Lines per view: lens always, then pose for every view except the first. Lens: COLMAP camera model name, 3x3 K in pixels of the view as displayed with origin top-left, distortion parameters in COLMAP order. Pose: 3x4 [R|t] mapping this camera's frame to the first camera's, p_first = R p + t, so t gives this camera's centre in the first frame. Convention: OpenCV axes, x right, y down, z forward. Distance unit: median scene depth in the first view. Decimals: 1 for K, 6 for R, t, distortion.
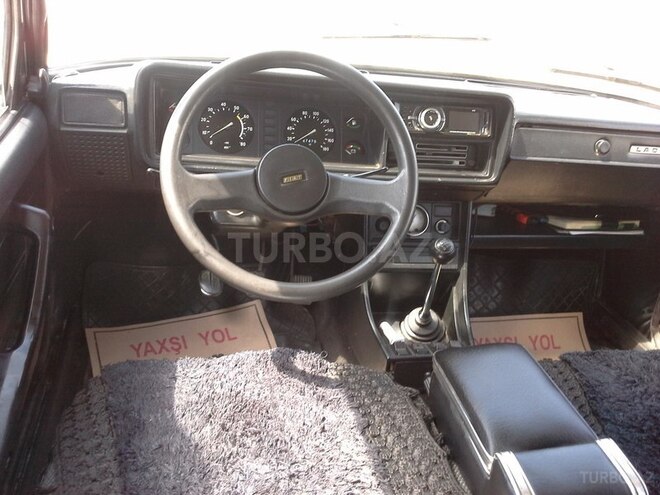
lens RADIAL K [[607.2, 0, 330.0], [0, 607.2, 247.5], [0, 0, 1]] dist [0.064235, -0.160227]
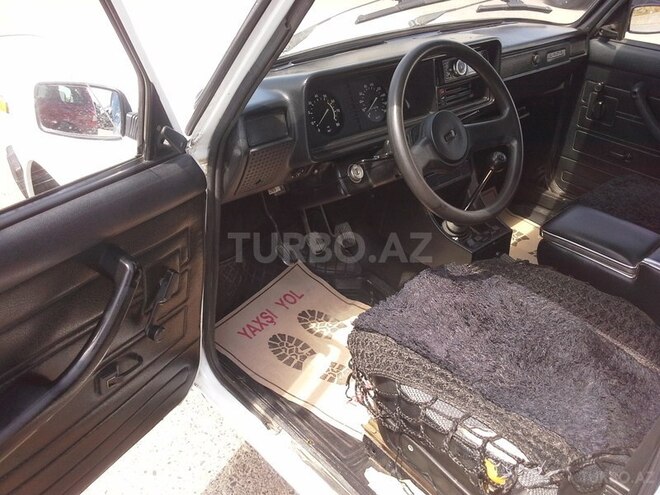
lens RADIAL K [[607.2, 0, 330.0], [0, 607.2, 247.5], [0, 0, 1]] dist [0.064235, -0.160227]
pose [[0.854712, -0.341973, 0.390539, -0.701834], [0.299727, 0.939368, 0.166586, -0.146945], [-0.423828, -0.025328, 0.905388, -0.075788]]
